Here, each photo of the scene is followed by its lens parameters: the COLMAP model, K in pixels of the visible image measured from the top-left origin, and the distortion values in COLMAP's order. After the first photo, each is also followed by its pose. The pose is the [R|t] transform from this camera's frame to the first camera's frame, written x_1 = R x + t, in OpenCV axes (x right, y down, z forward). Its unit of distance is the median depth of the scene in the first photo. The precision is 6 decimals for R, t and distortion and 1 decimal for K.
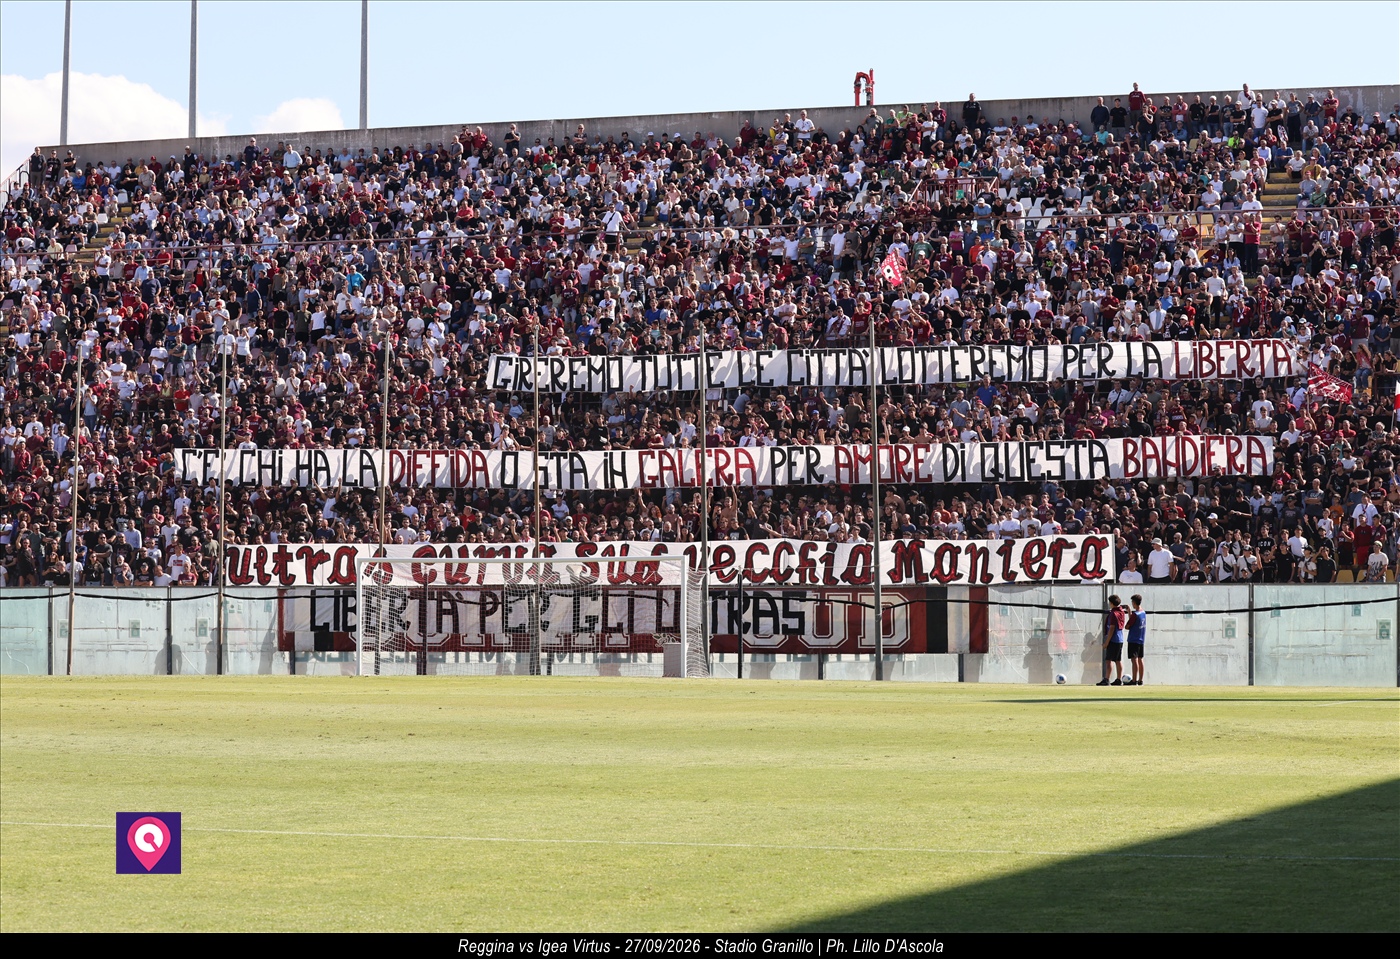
lens RADIAL K [[4256.8, 0, 700.4], [0, 4256.8, 468.9], [0, 0, 1]] dist [-0.445992, 0.000000]
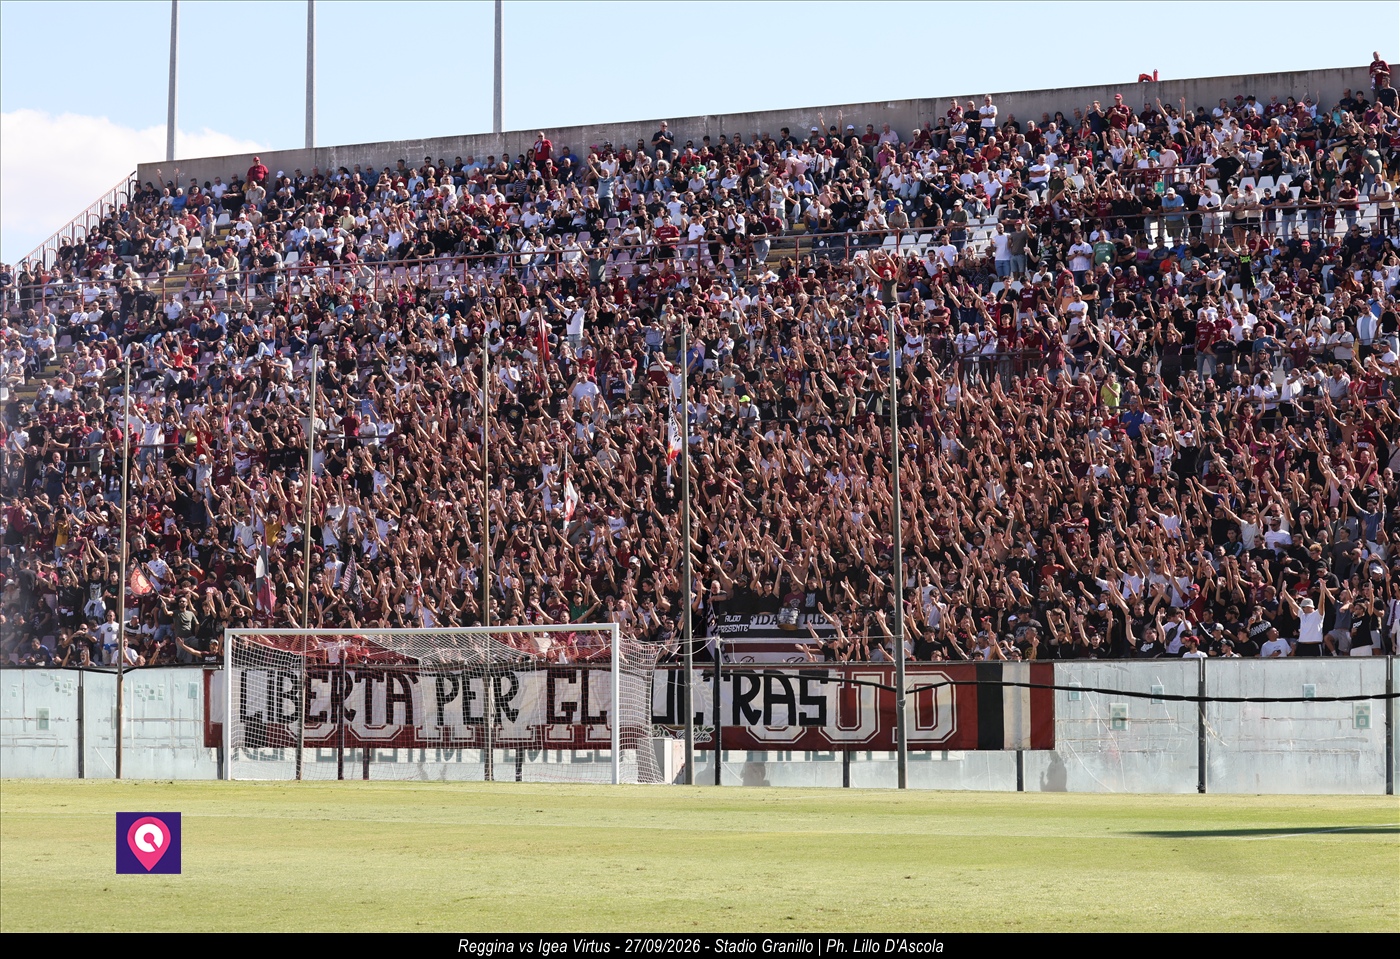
lens RADIAL K [[4256.8, 0, 699.4], [0, 4256.8, 491.3], [0, 0, 1]] dist [-0.445992, 0.000000]
pose [[0.990643, -0.008449, -0.136220, 0.103869], [0.006010, 0.999814, -0.018306, 0.010070], [0.136350, 0.017316, 0.990509, 0.225584]]
